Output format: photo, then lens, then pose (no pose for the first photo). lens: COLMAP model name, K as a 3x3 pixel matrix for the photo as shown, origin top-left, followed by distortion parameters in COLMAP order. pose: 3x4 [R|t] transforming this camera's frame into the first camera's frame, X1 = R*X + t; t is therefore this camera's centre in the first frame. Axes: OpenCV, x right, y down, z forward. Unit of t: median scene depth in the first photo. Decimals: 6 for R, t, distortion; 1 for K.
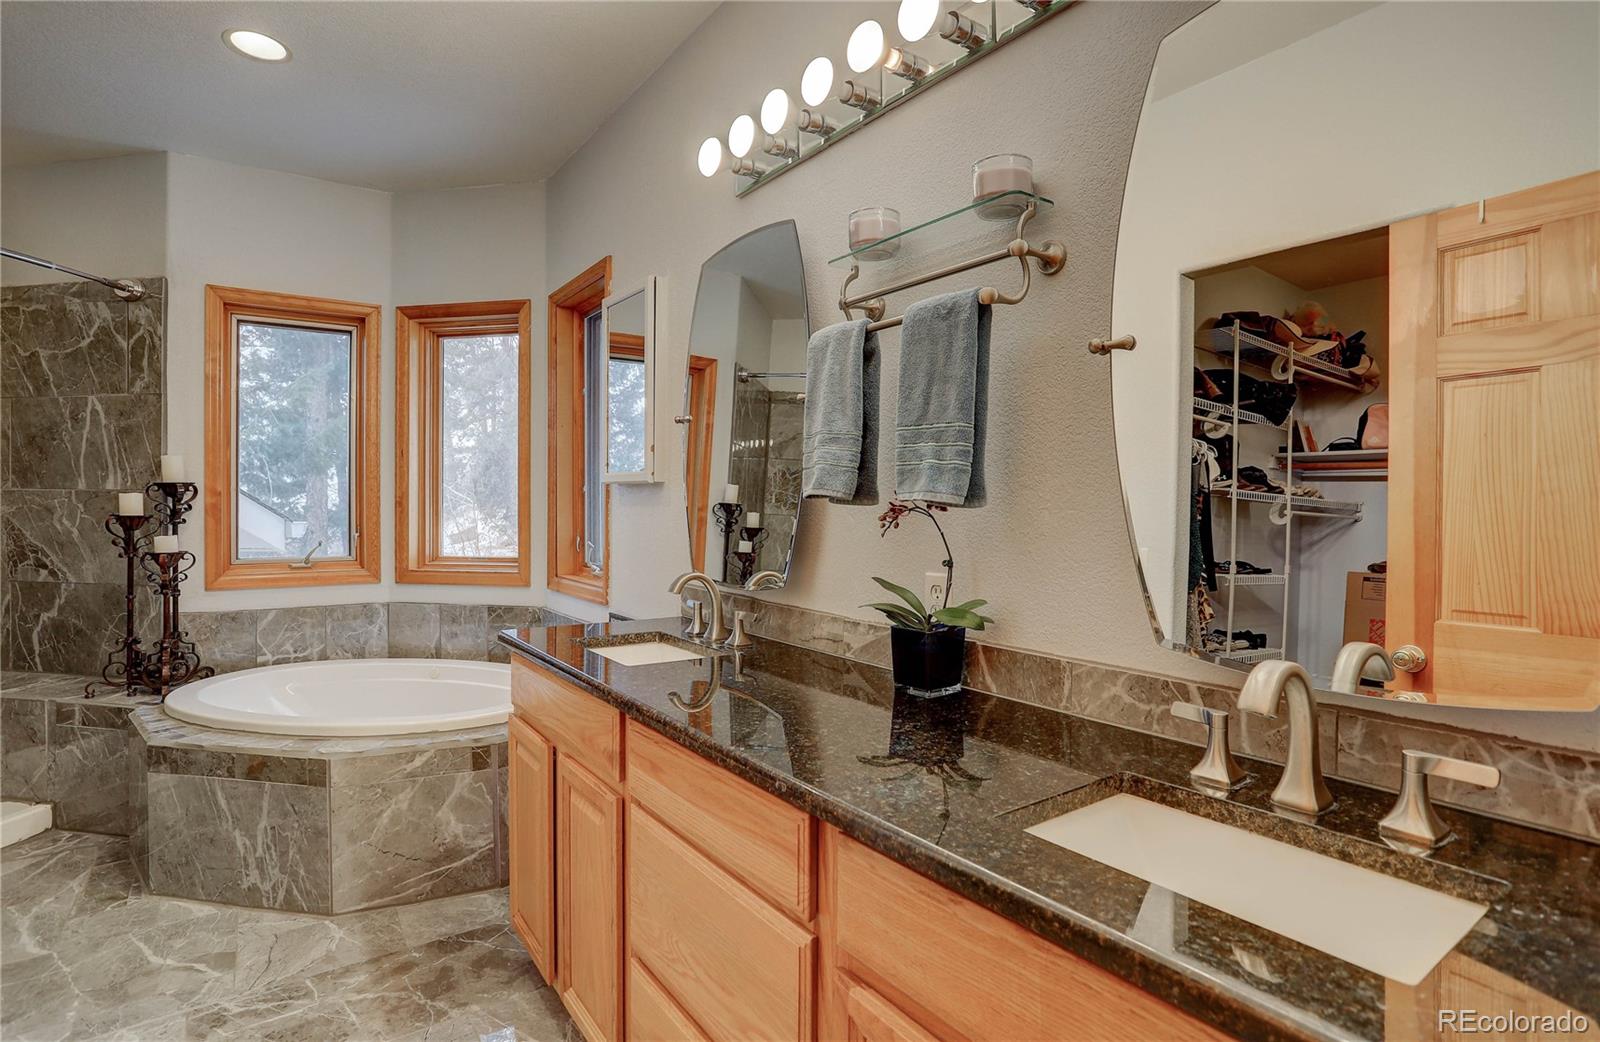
lens RADIAL K [[809.5, 0, 797.7], [0, 809.5, 498.7], [0, 0, 1]] dist [-0.066792, 0.030743]
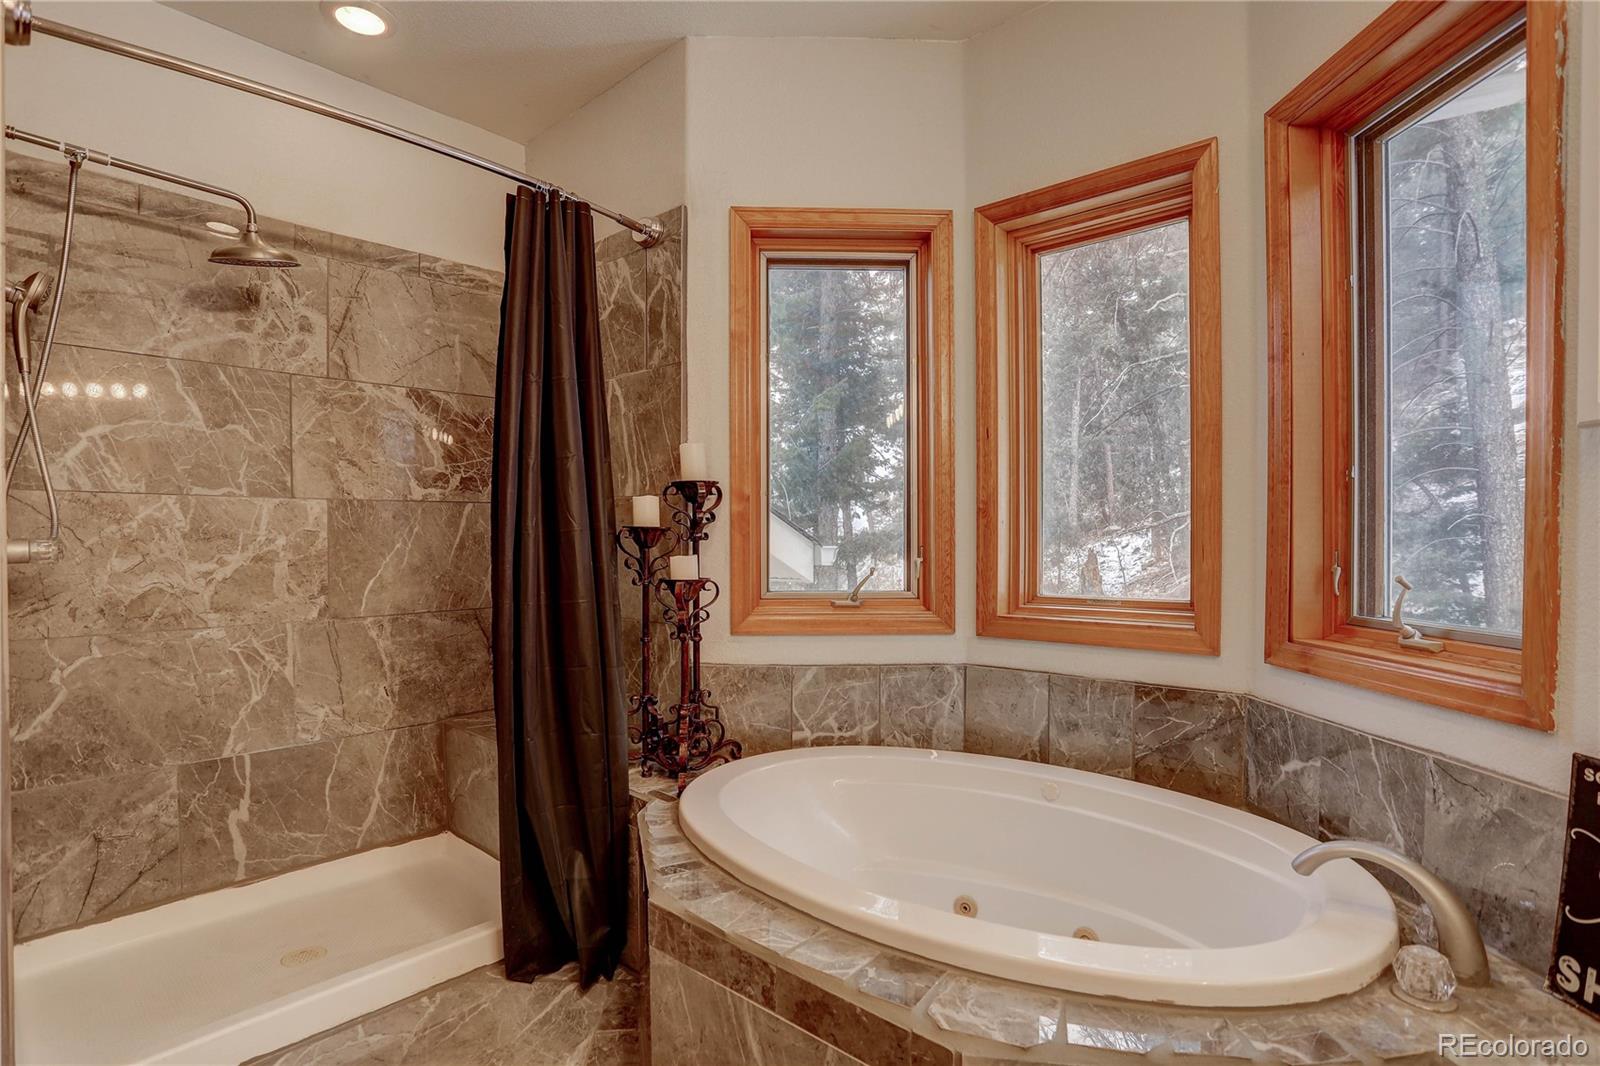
lens RADIAL K [[805.9, 0, 801.2], [0, 805.9, 530.7], [0, 0, 1]] dist [-0.059072, 0.000618]
pose [[0.846213, -0.006619, -0.532803, -0.311463], [0.002830, 0.999965, -0.007929, 0.028993], [0.532837, 0.005202, 0.846202, 0.417921]]
